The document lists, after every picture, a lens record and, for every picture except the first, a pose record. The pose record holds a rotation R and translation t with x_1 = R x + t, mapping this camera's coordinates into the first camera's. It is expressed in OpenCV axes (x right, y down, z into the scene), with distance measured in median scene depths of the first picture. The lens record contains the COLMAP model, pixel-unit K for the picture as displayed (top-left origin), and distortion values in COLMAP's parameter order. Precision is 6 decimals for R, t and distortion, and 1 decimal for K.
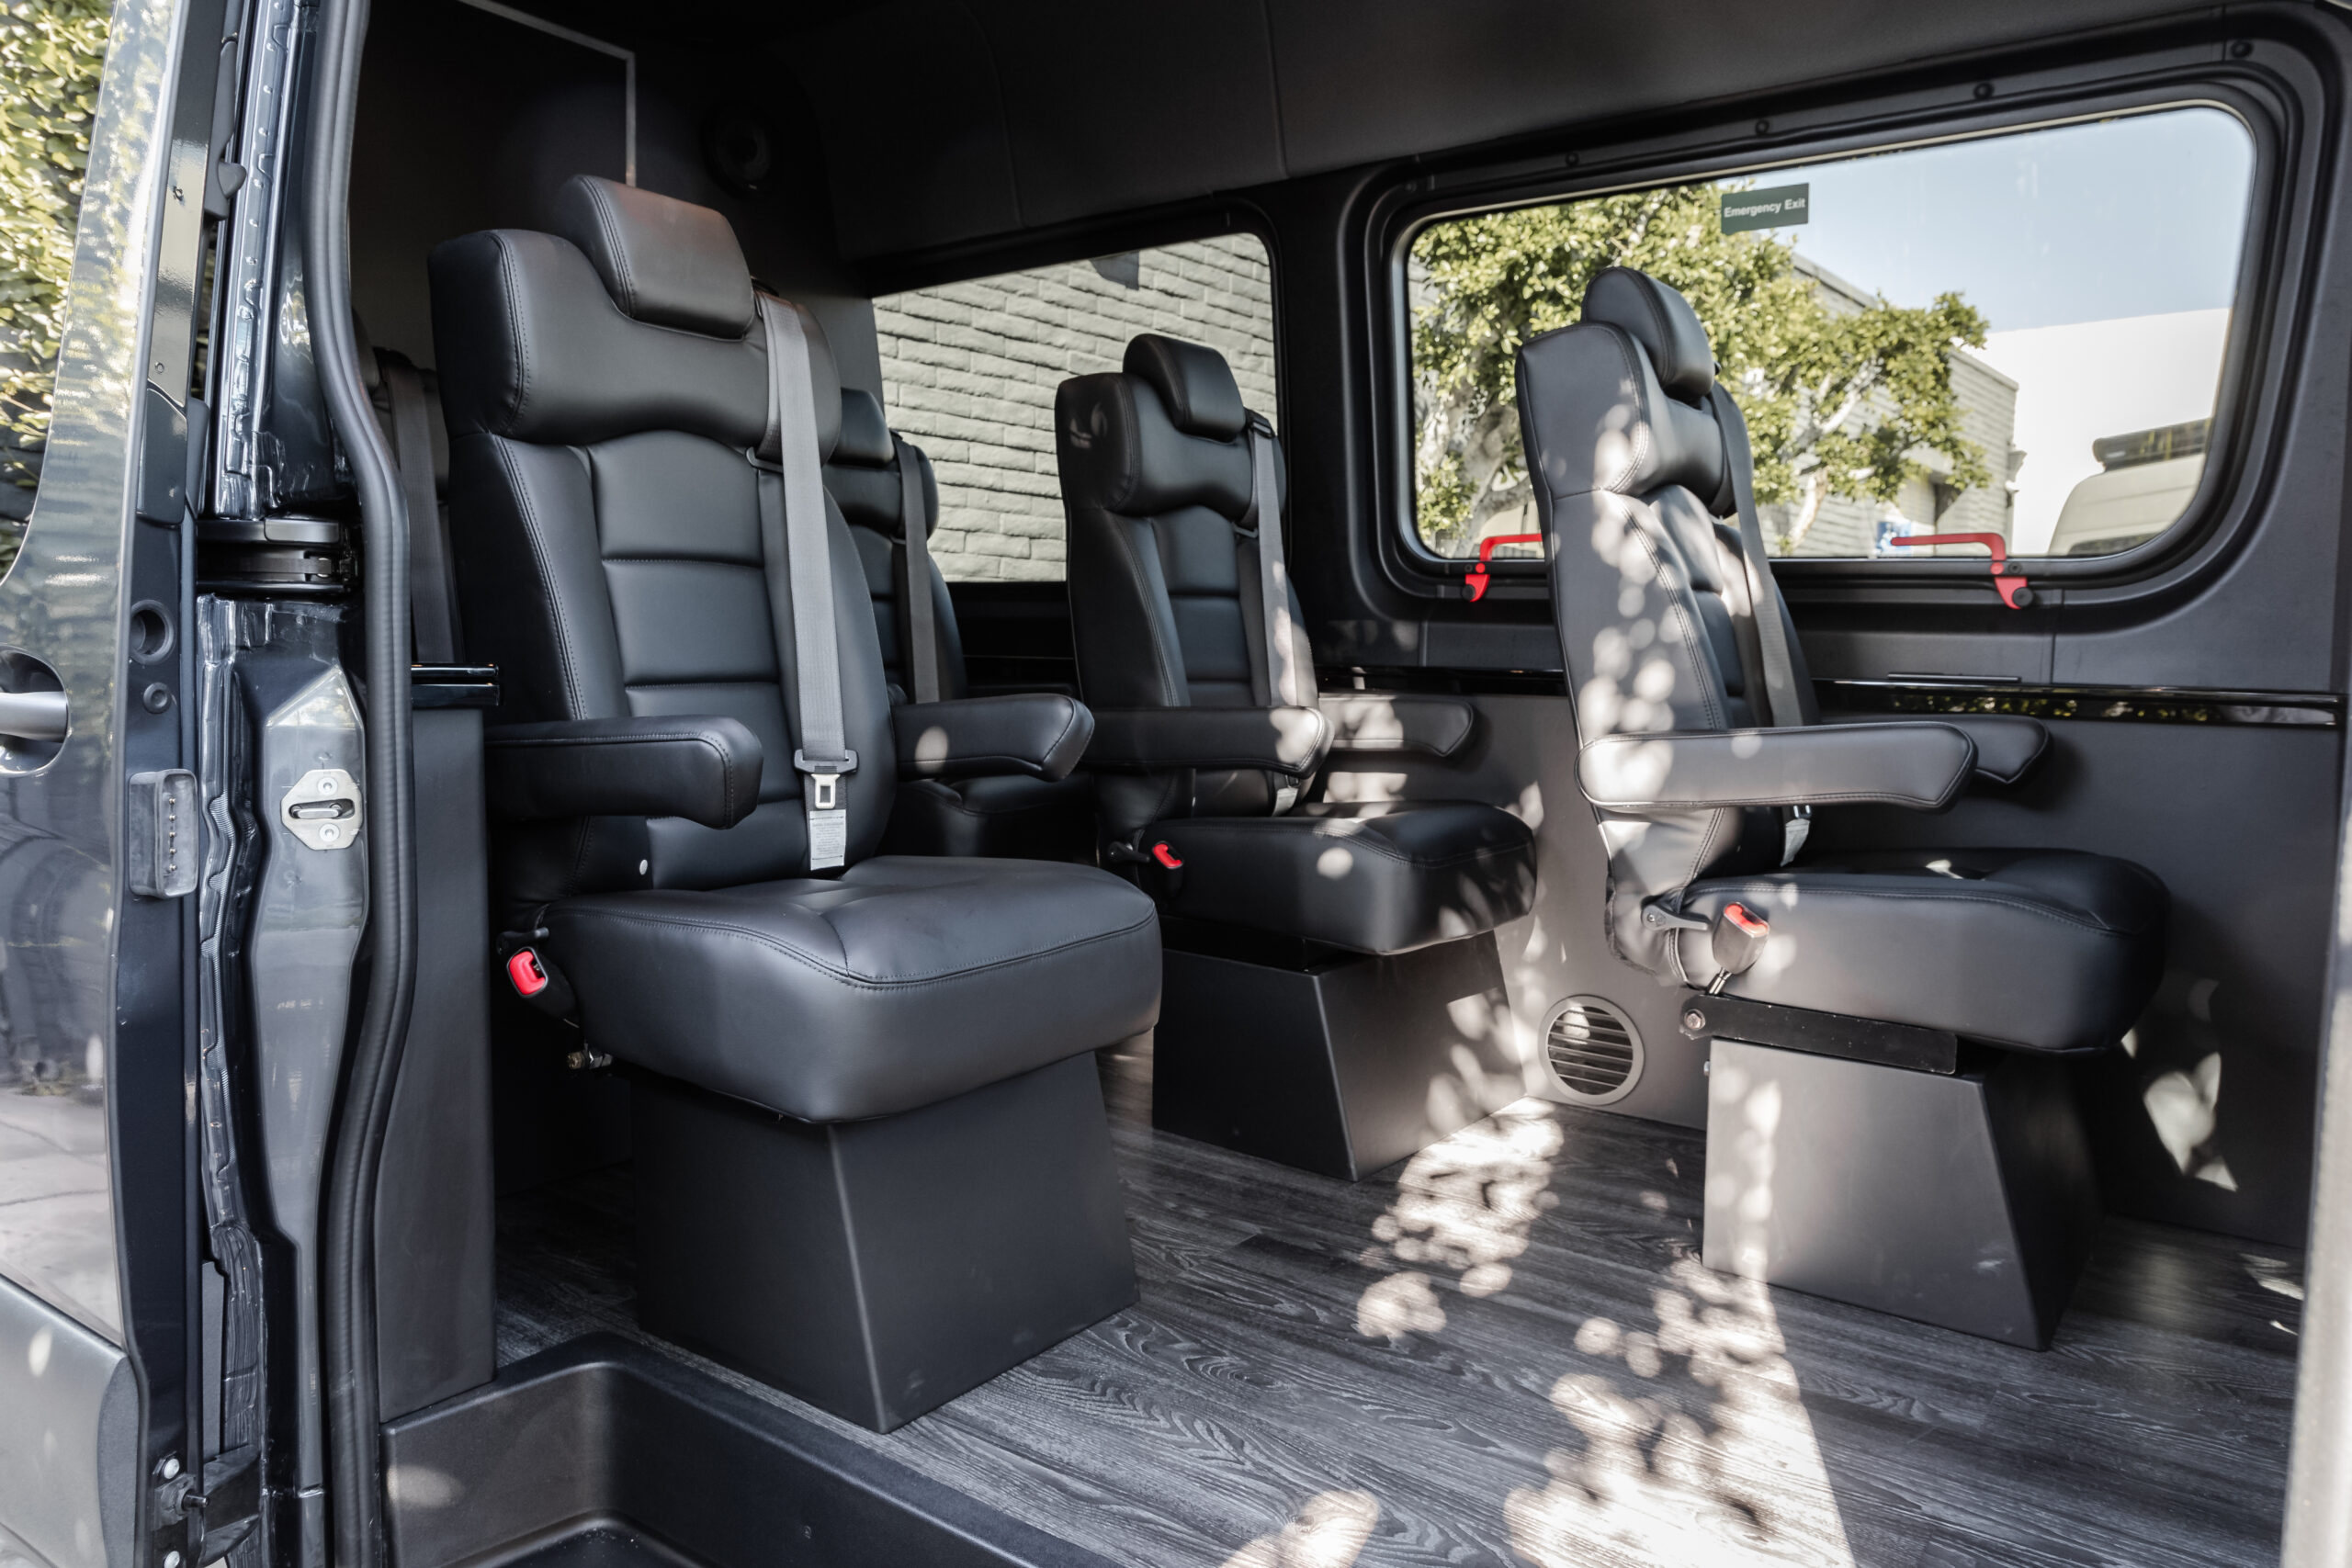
lens RADIAL K [[1564.1, 0, 1175.2], [0, 1564.1, 759.5], [0, 0, 1]] dist [-0.003484, 0.005121]
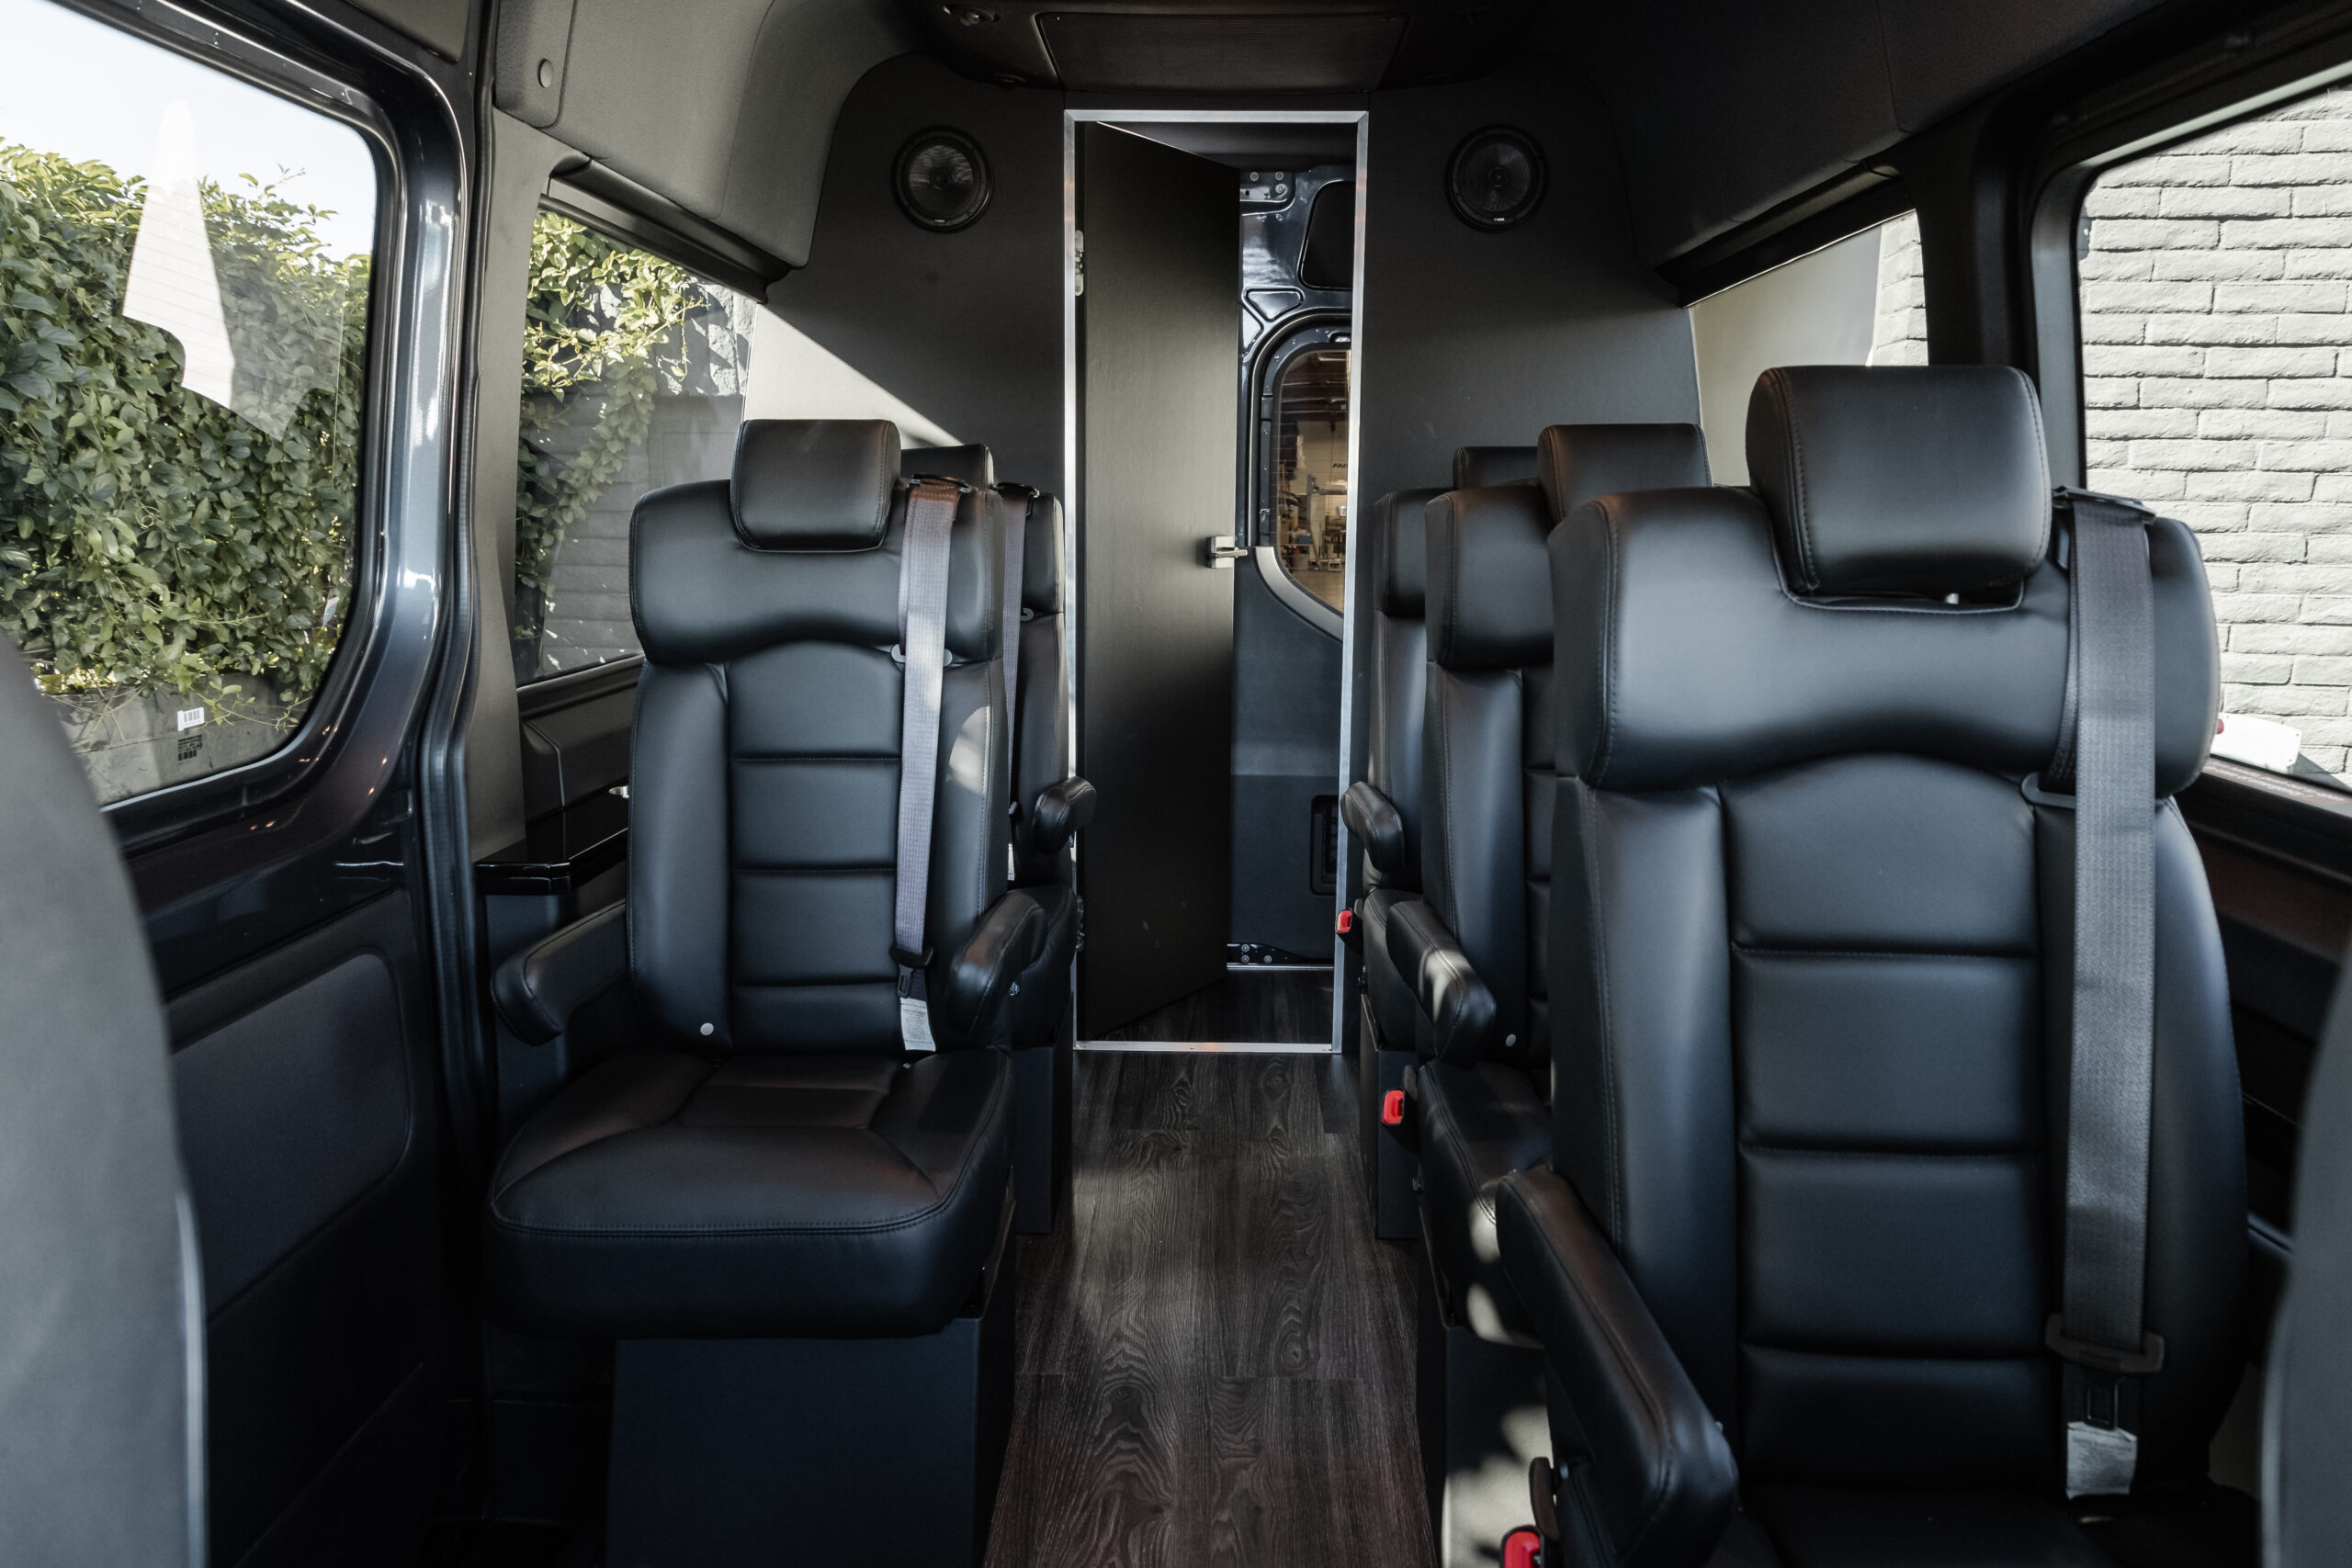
lens RADIAL K [[1582.8, 0, 1180.9], [0, 1582.8, 776.5], [0, 0, 1]] dist [-0.001687, 0.002085]
pose [[0.574292, 0.127280, -0.808695, 0.634004], [-0.054984, 0.991606, 0.117022, -0.220415], [0.816802, -0.022739, 0.576470, 0.481452]]
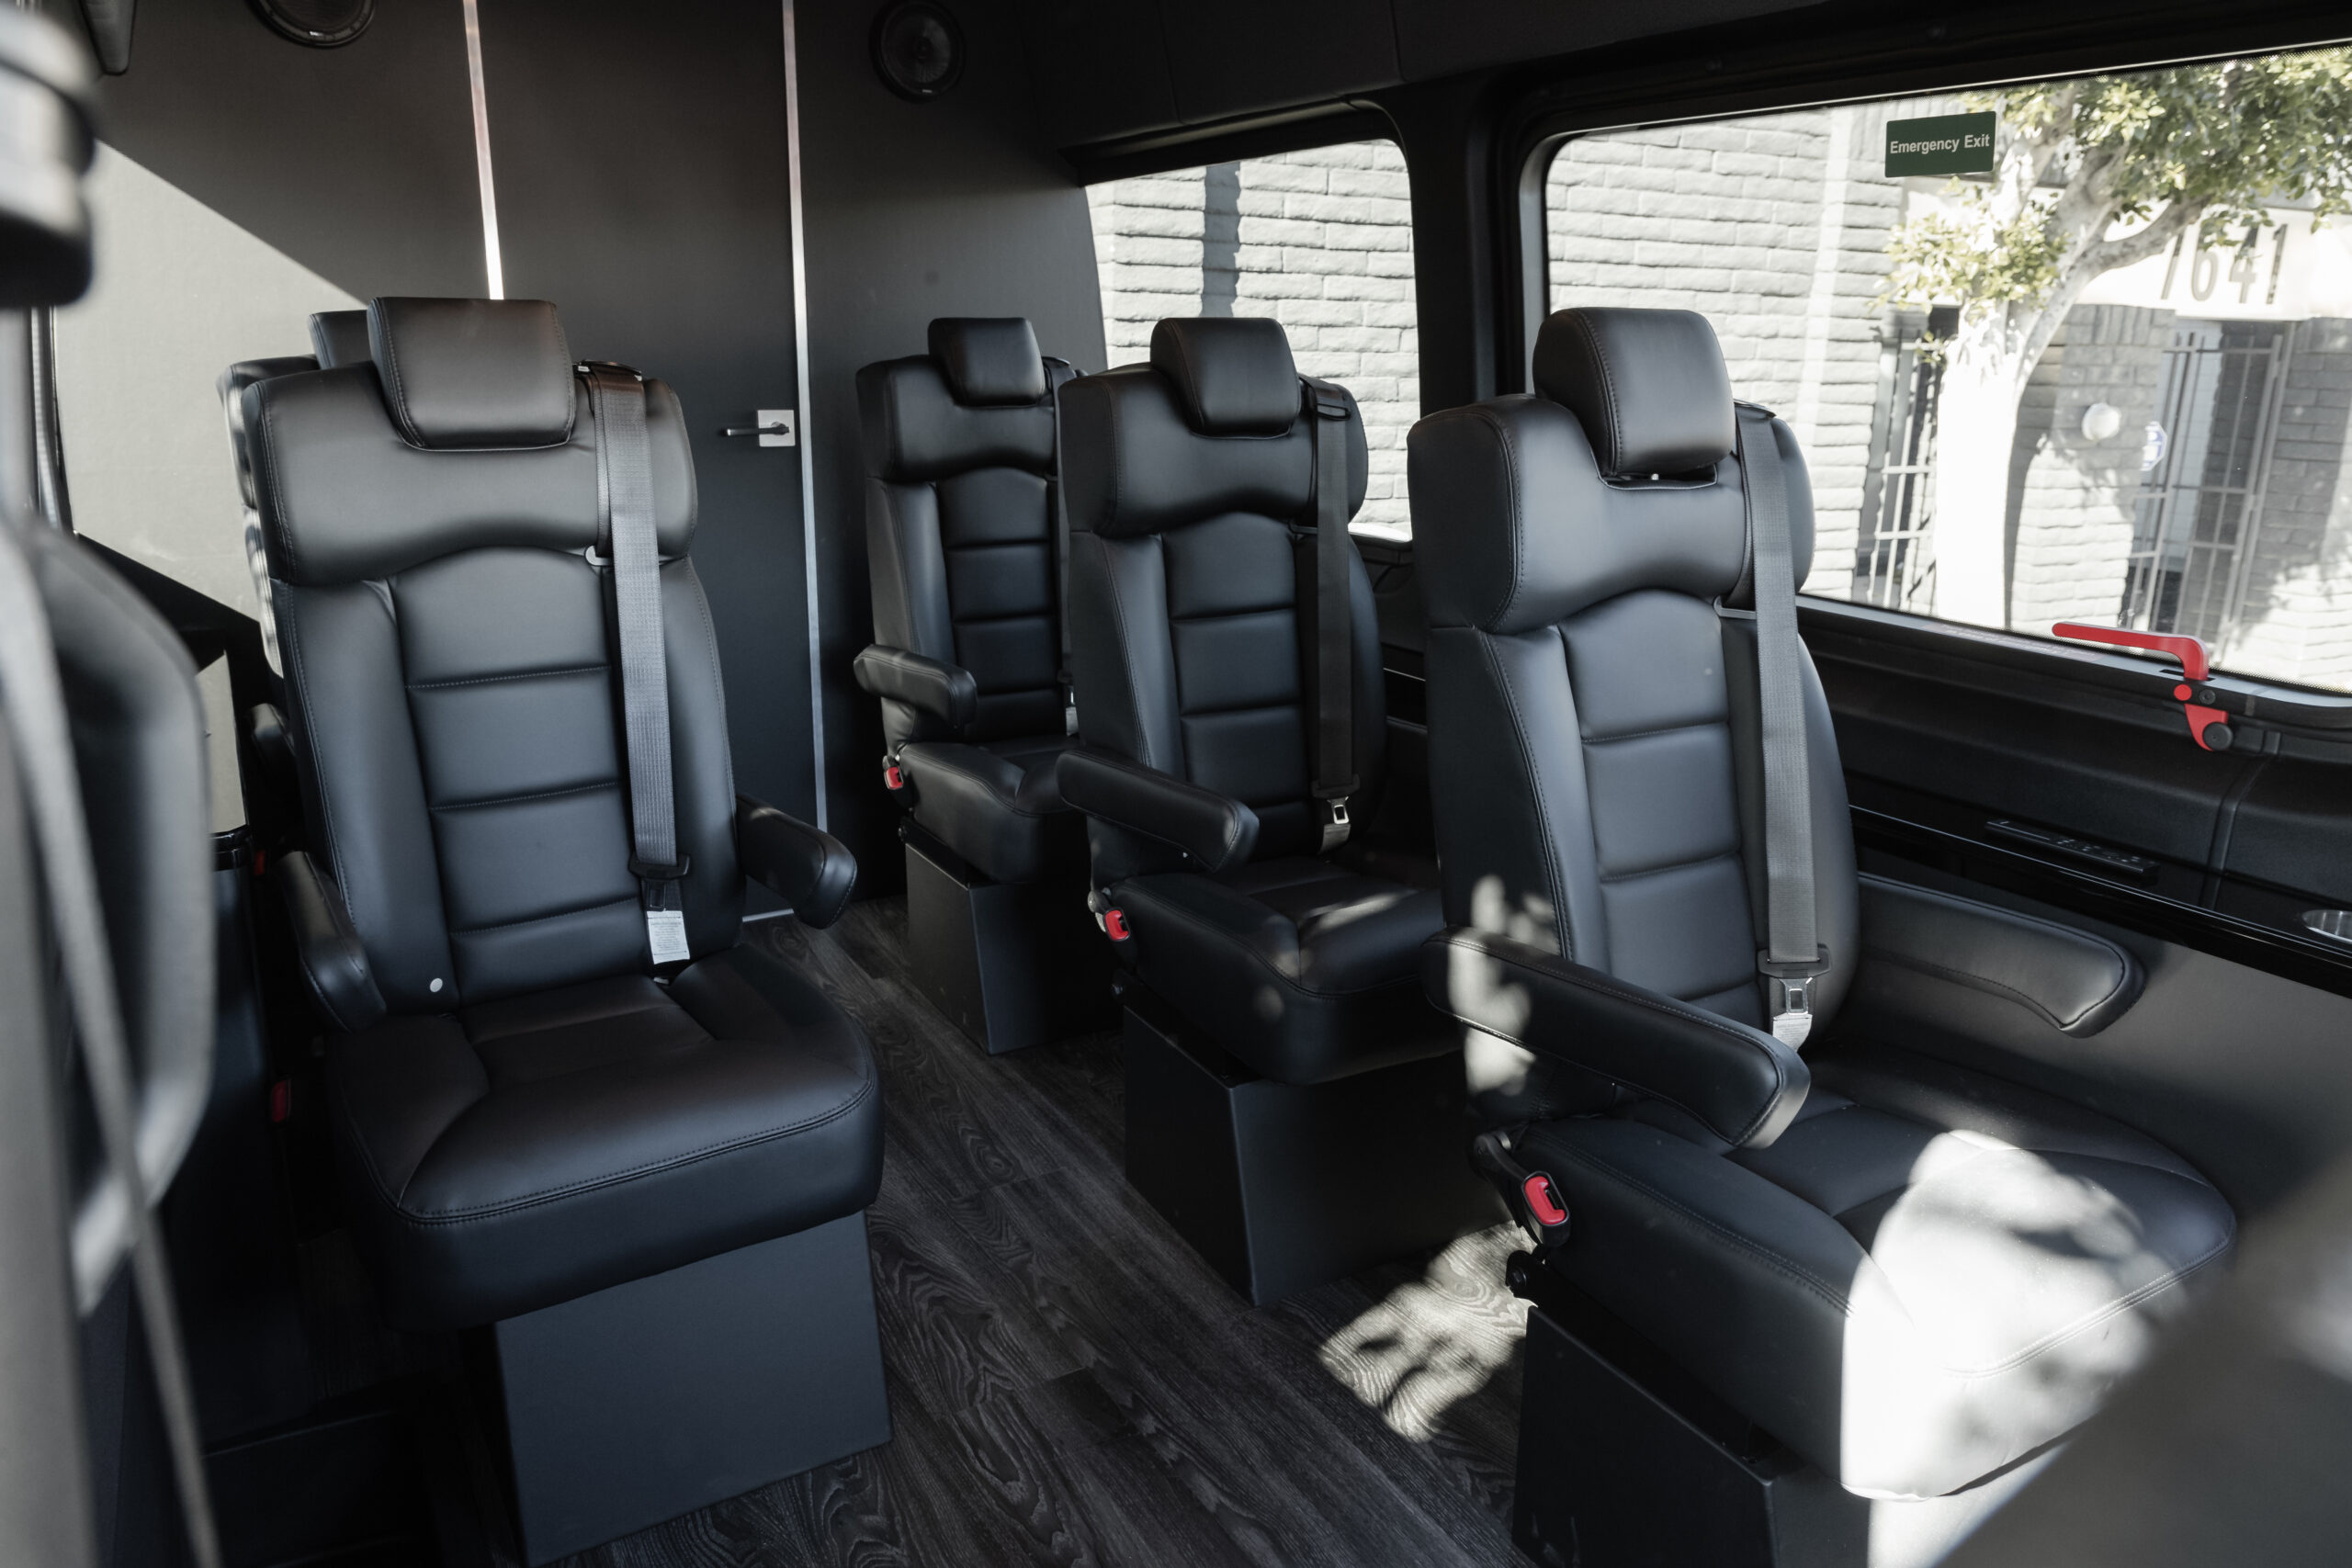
lens RADIAL K [[1577.9, 0, 1181.9], [0, 1577.9, 768.7], [0, 0, 1]] dist [0.002320, 0.001598]
pose [[0.925657, 0.095612, -0.366084, 0.405640], [-0.025261, 0.981003, 0.192341, -0.235346], [0.377520, -0.168794, 0.910487, 0.184939]]
